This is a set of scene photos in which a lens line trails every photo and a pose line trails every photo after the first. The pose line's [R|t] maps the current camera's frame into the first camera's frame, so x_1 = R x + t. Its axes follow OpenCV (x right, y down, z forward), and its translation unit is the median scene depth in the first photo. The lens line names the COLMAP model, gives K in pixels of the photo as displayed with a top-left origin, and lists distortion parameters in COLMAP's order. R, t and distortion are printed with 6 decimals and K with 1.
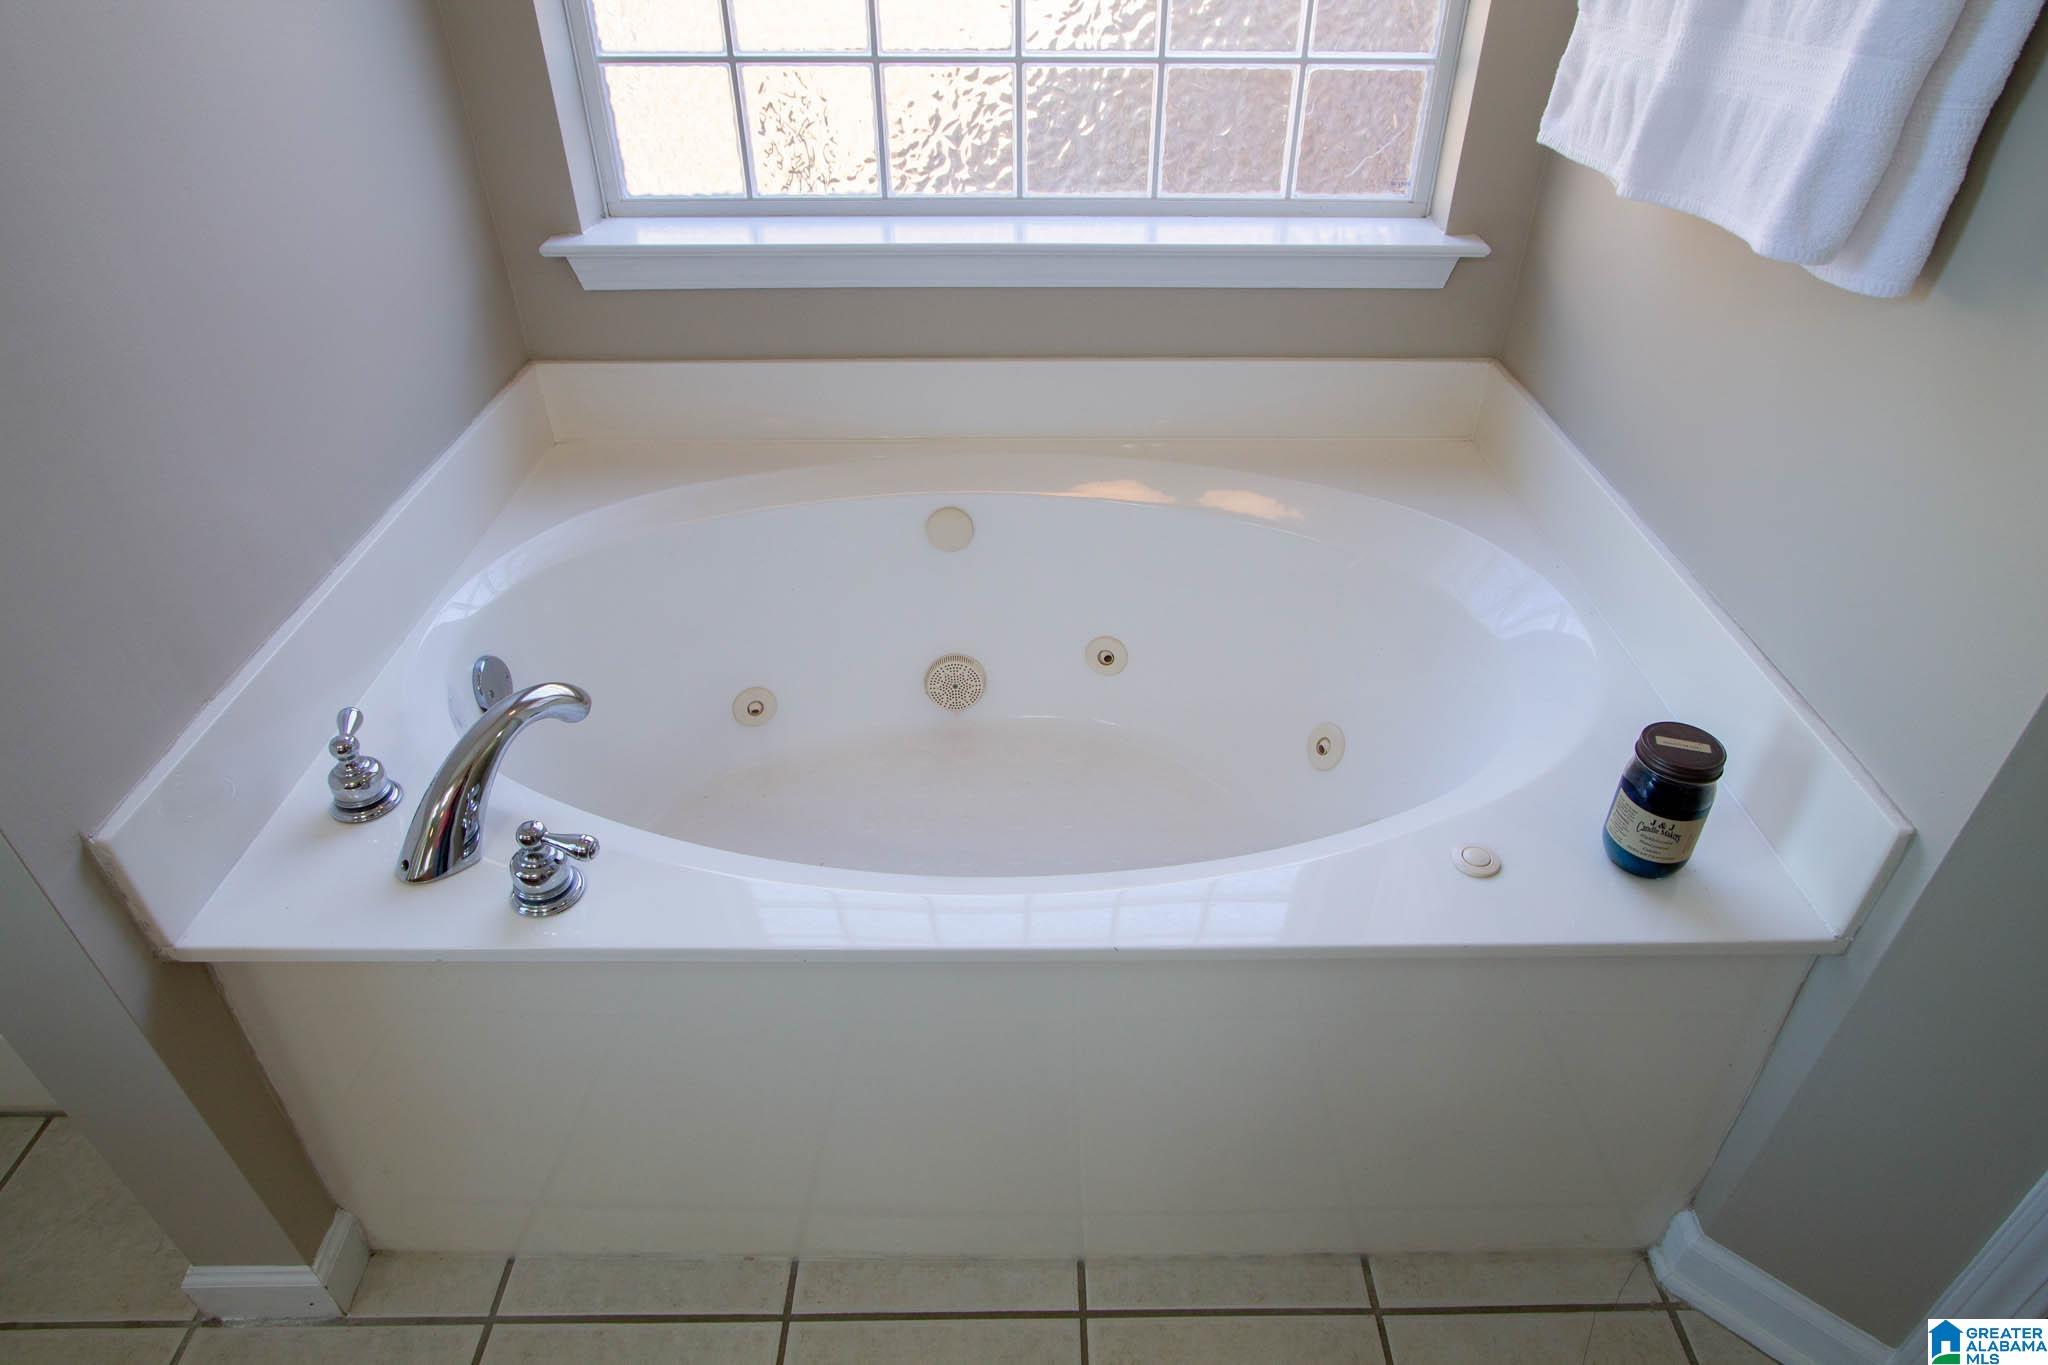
lens RADIAL K [[1187.2, 0, 1022.6], [0, 1187.2, 682.5], [0, 0, 1]] dist [-0.018723, 0.008927]
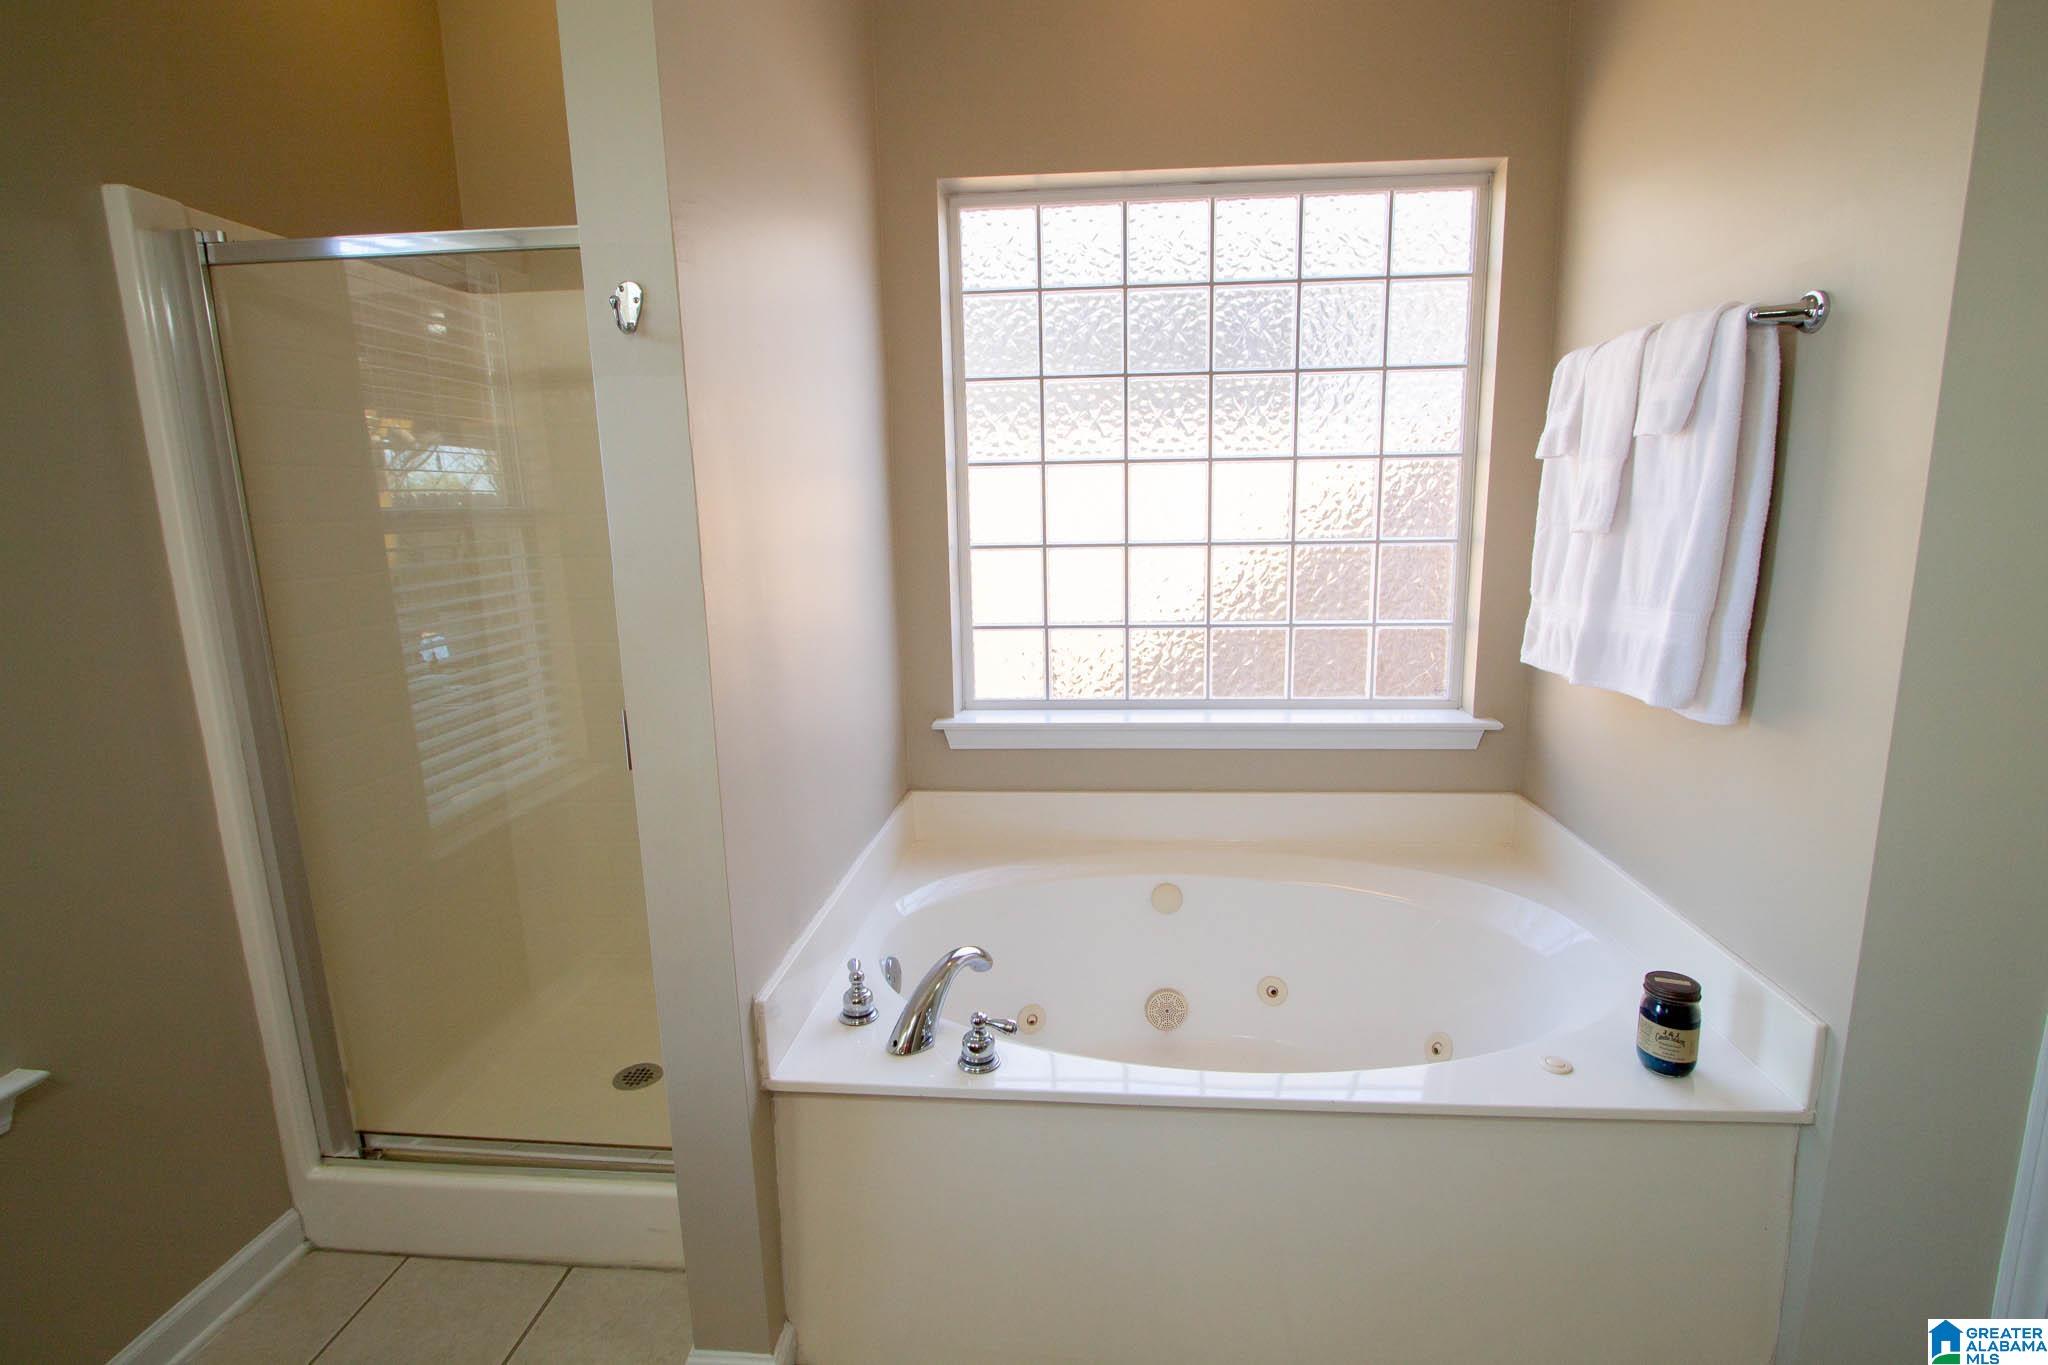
lens RADIAL K [[959.9, 0, 1032.1], [0, 959.9, 686.1], [0, 0, 1]] dist [-0.014396, 0.000245]
pose [[0.994817, -0.003727, -0.101617, -0.123927], [-0.039468, 0.906829, -0.419647, 0.173865], [0.093713, 0.421483, 0.901981, -0.292208]]
